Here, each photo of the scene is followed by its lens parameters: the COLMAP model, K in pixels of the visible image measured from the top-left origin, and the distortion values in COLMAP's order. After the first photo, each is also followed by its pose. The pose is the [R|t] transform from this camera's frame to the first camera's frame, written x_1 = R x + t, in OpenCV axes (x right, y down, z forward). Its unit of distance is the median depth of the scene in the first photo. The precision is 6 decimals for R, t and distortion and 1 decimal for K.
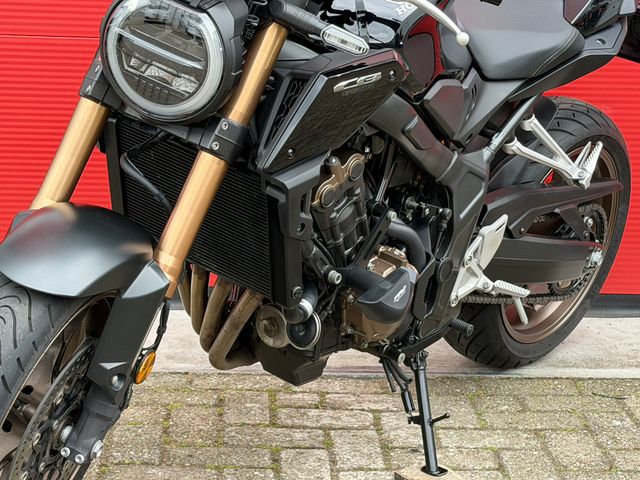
lens RADIAL K [[1511.2, 0, 323.2], [0, 1511.2, 247.4], [0, 0, 1]] dist [0.118509, 0.266332]
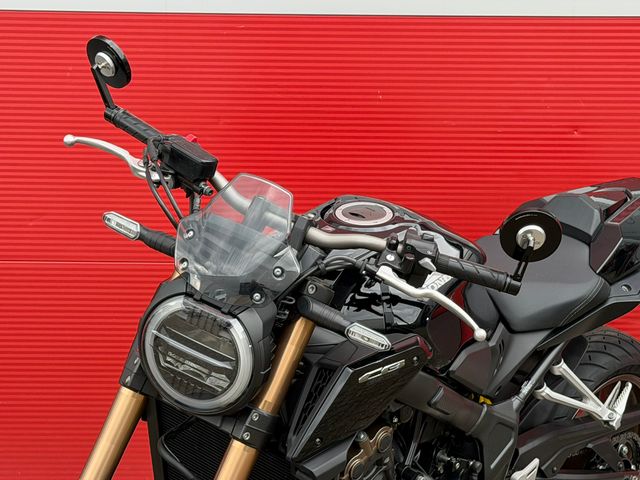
lens RADIAL K [[1511.2, 0, 323.2], [0, 1511.2, 247.4], [0, 0, 1]] dist [0.118509, 0.266332]
pose [[0.998941, -0.009400, -0.045033, 0.024989], [0.006488, 0.997905, -0.064375, -0.105749], [0.045544, 0.064015, 0.996909, -0.045414]]
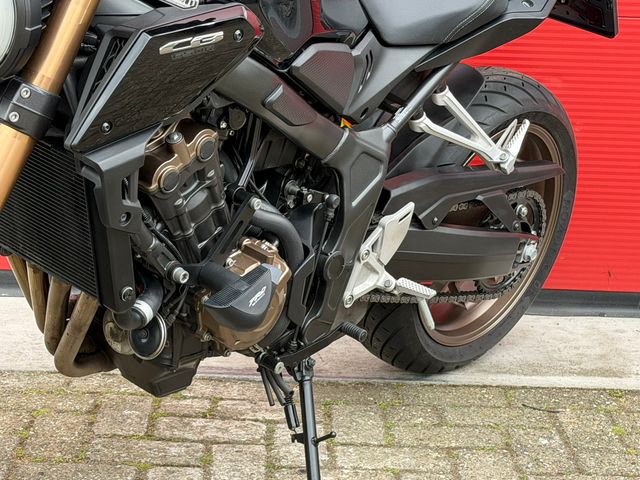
lens RADIAL K [[1507.2, 0, 308.0], [0, 1507.2, 250.4], [0, 0, 1]] dist [0.113518, 0.544622]
pose [[0.999367, 0.017883, -0.030755, 0.094074], [-0.017256, 0.999640, 0.020557, -0.011487], [0.031112, -0.020013, 0.999316, 0.144730]]
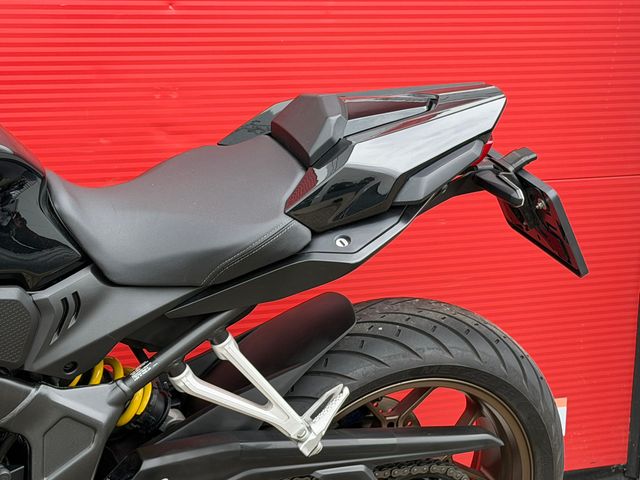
lens RADIAL K [[1487.3, 0, 319.7], [0, 1487.3, 224.5], [0, 0, 1]] dist [0.060414, 0.223590]
pose [[0.899444, 0.102980, -0.424729, 0.486870], [-0.121329, 0.992479, -0.016300, -0.141793], [0.419856, 0.066192, 0.905174, 0.441014]]
